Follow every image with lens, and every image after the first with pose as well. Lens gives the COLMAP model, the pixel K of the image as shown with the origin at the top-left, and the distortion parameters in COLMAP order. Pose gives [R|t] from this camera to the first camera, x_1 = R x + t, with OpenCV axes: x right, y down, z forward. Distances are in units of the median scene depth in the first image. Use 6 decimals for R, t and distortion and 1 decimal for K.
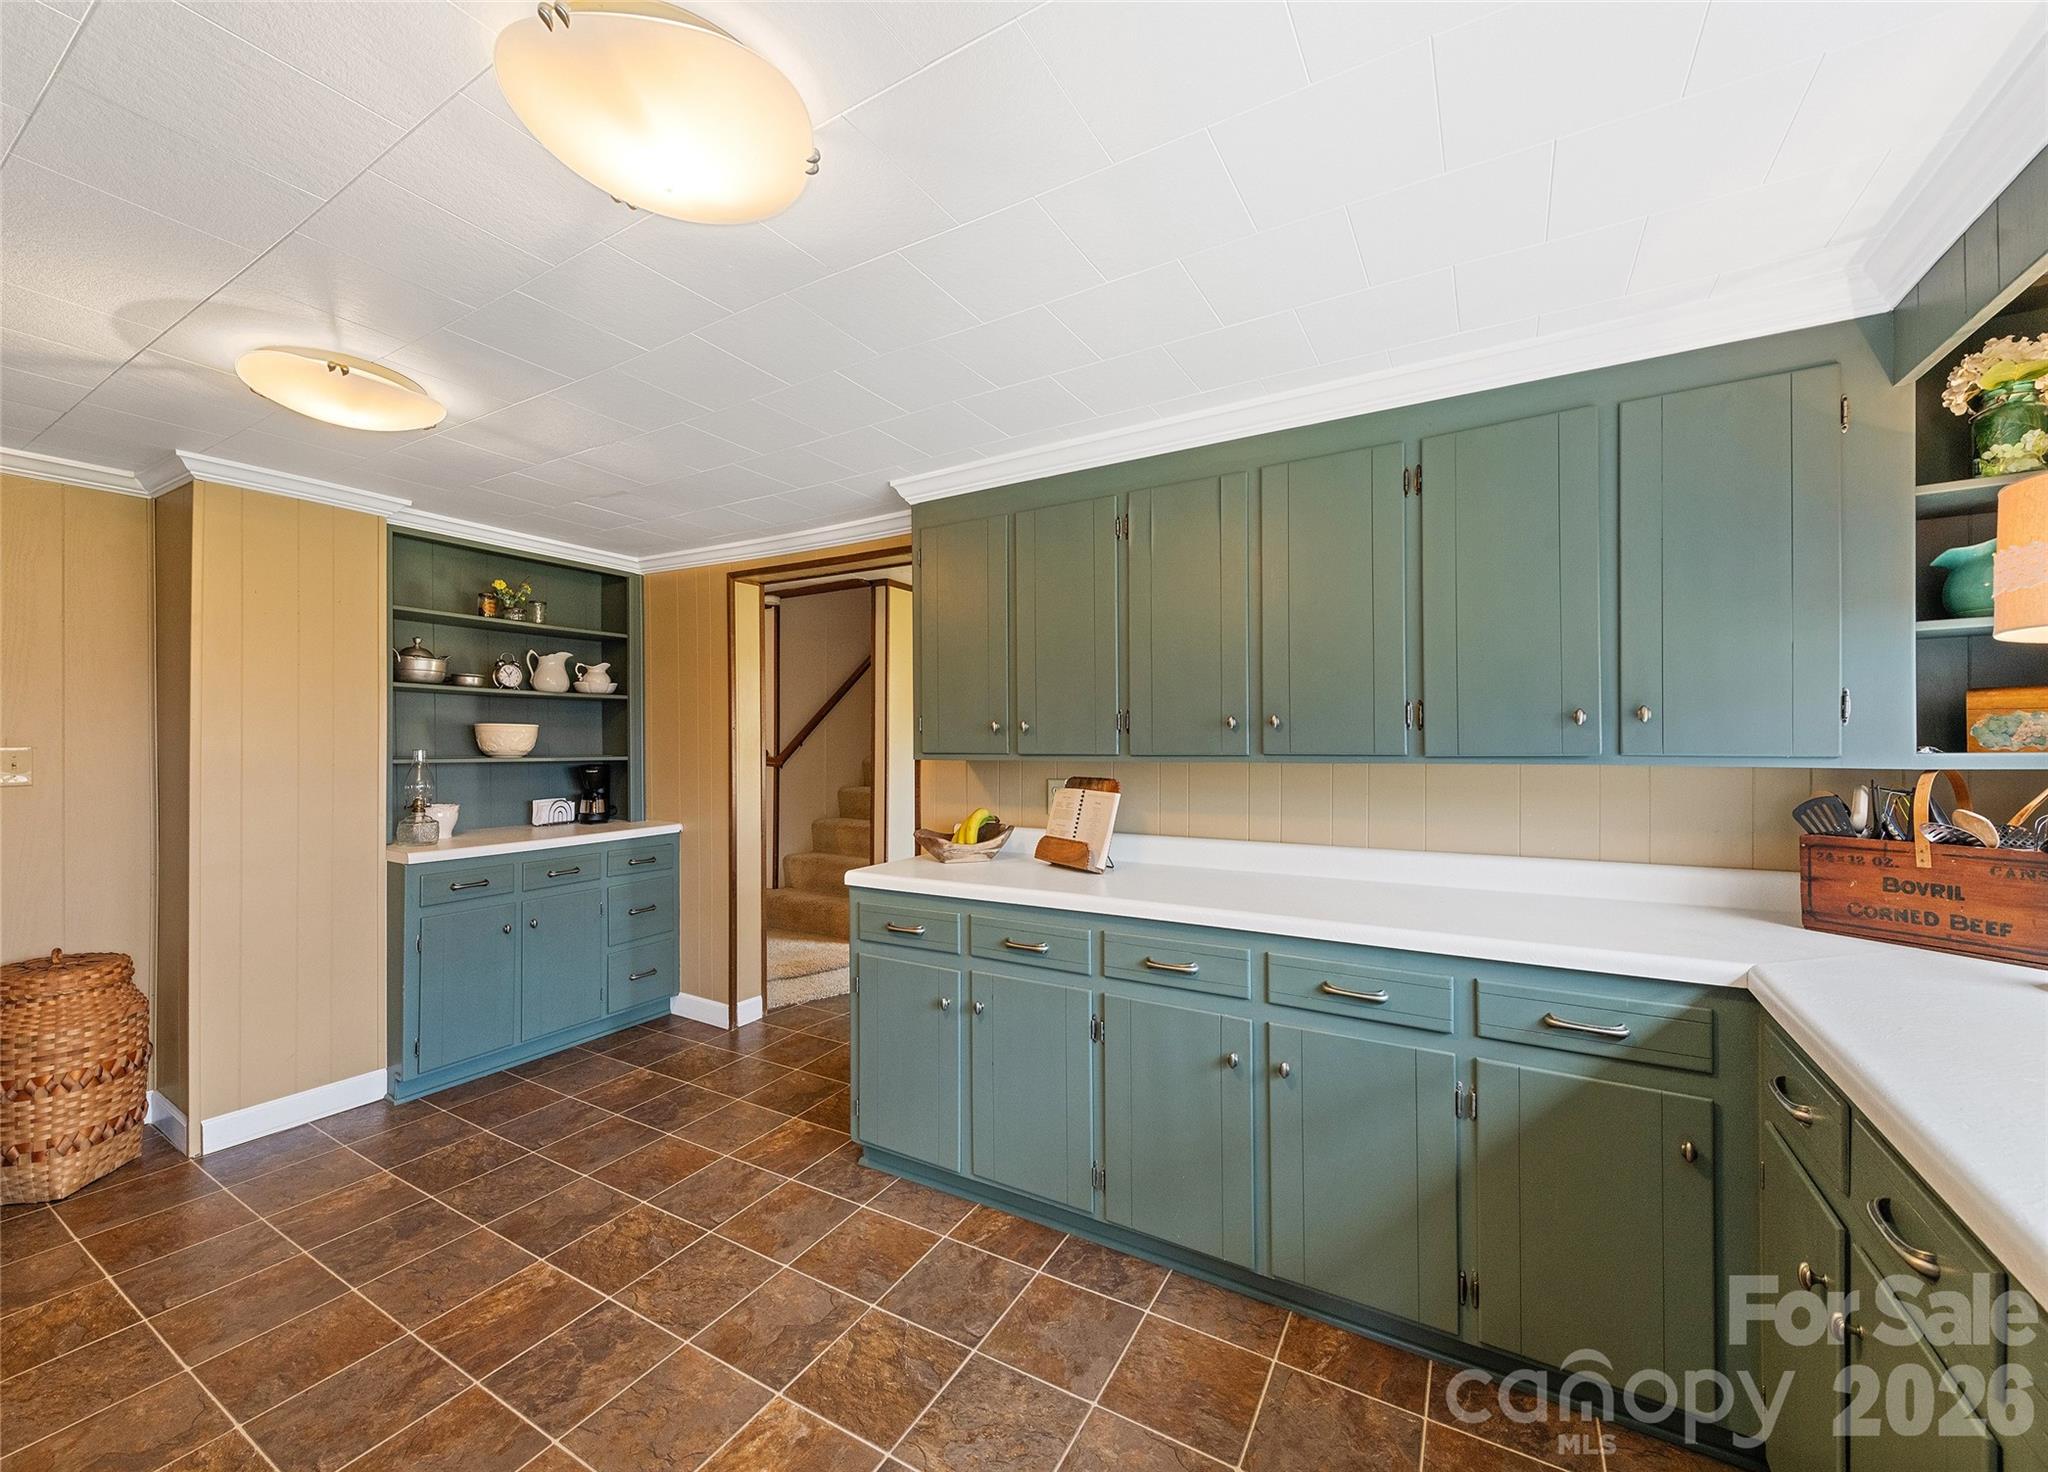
lens RADIAL K [[791.7, 0, 1005.0], [0, 791.7, 740.4], [0, 0, 1]] dist [0.001269, -0.004224]
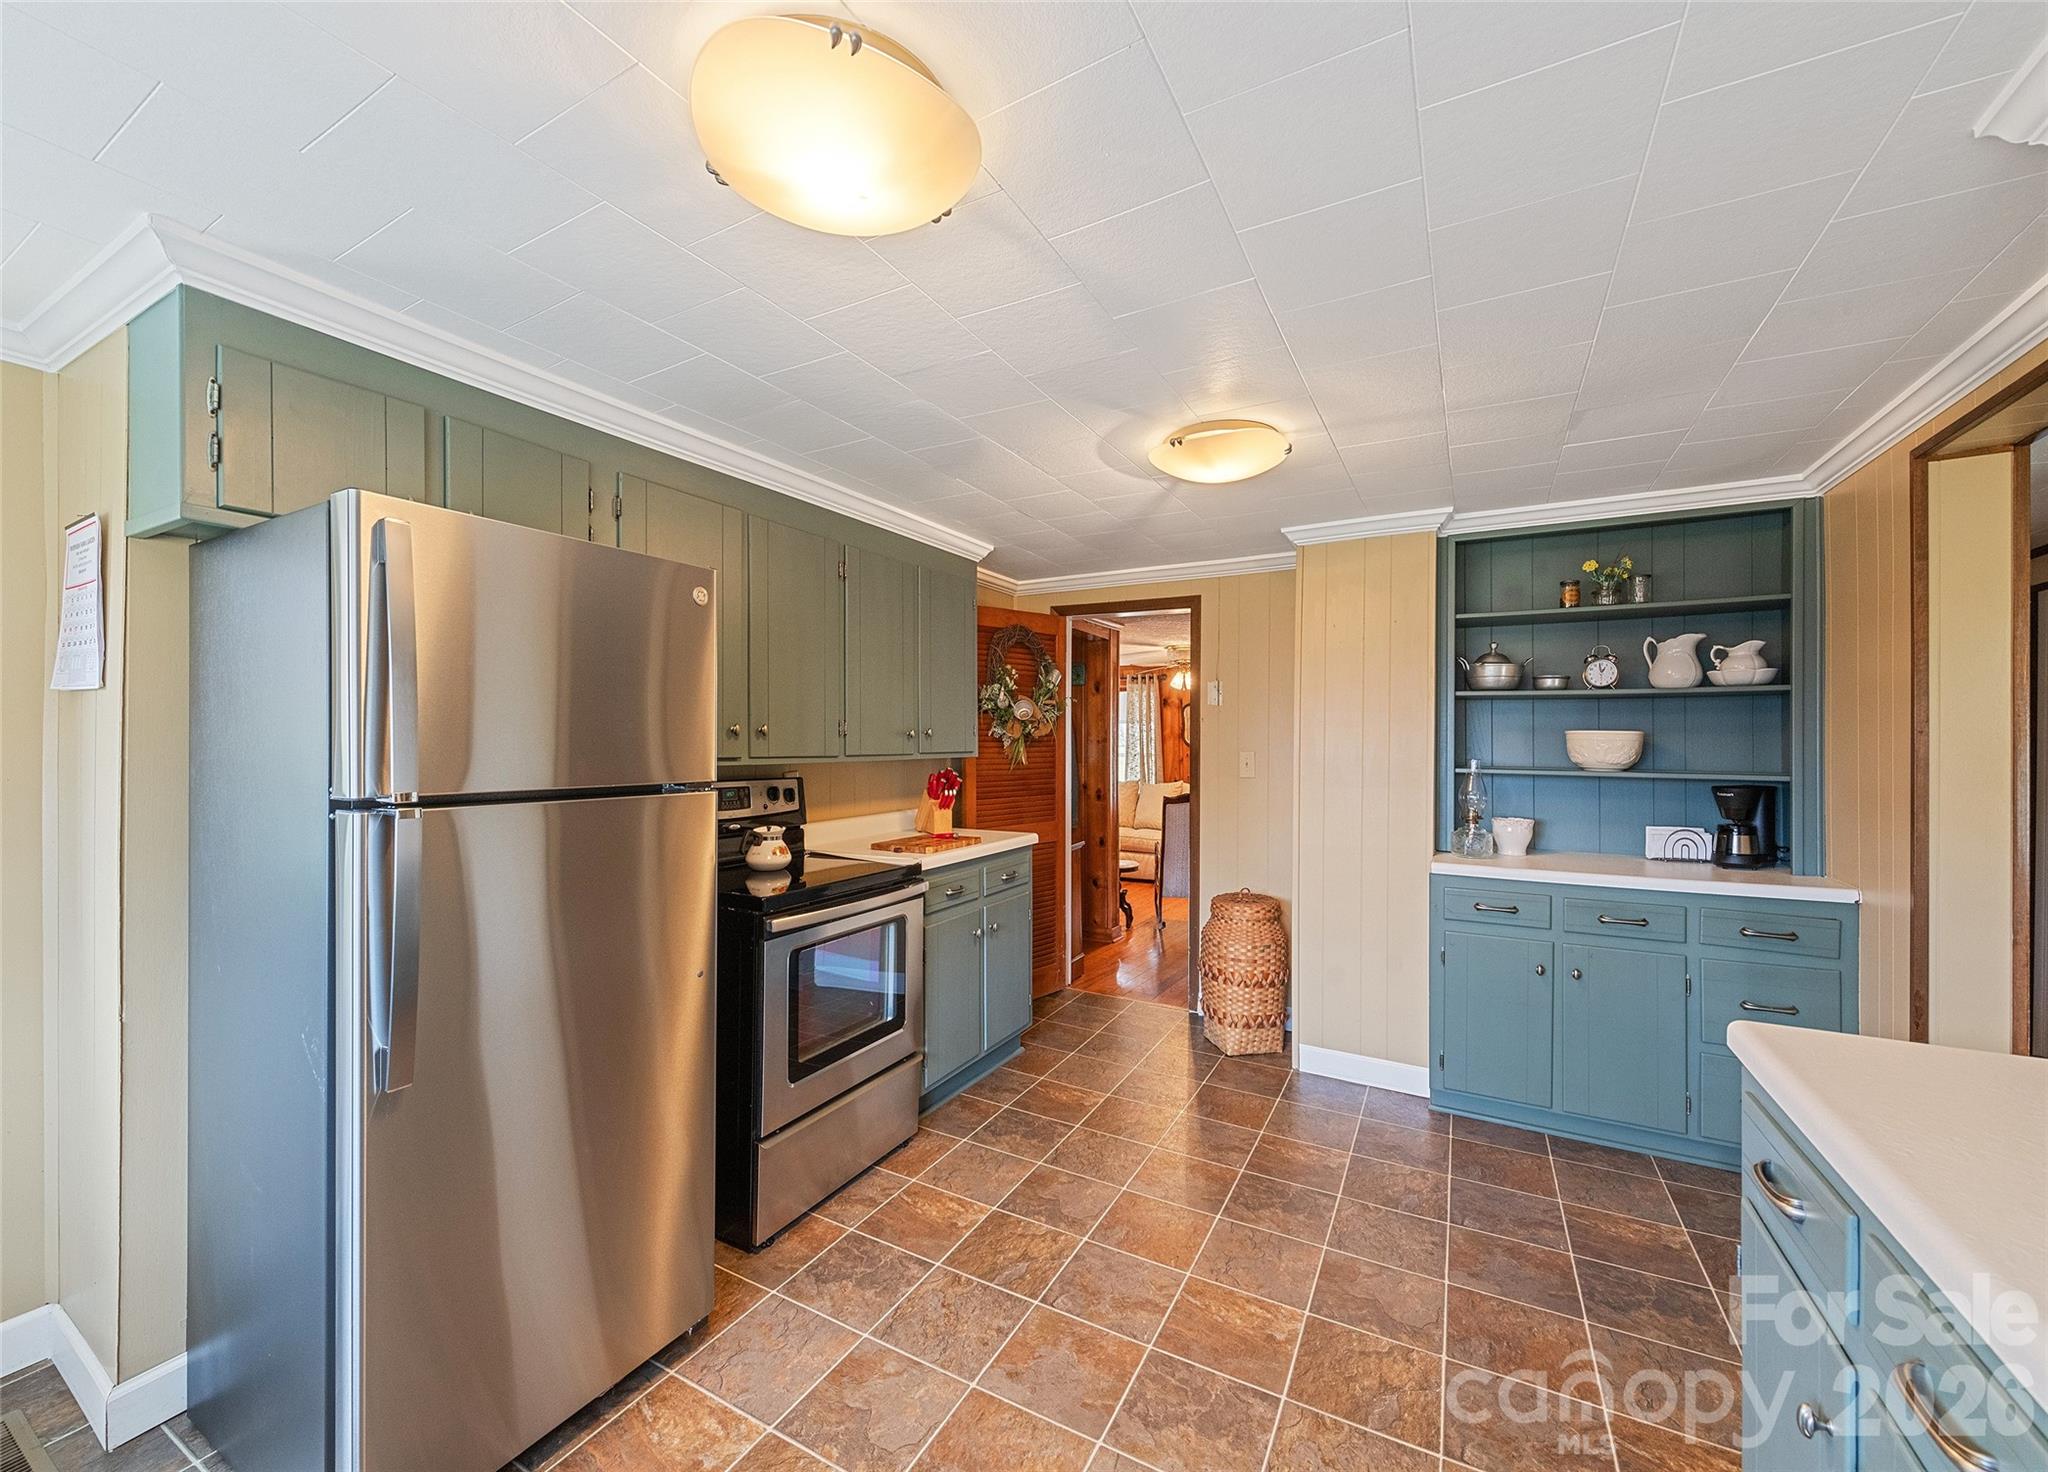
lens RADIAL K [[791.7, 0, 1005.0], [0, 791.7, 740.4], [0, 0, 1]] dist [0.001269, -0.004224]
pose [[0.016935, -0.005448, -0.999842, 0.193740], [-0.005236, 0.999971, -0.005537, -0.002395], [0.999843, 0.005329, 0.016906, 0.355085]]
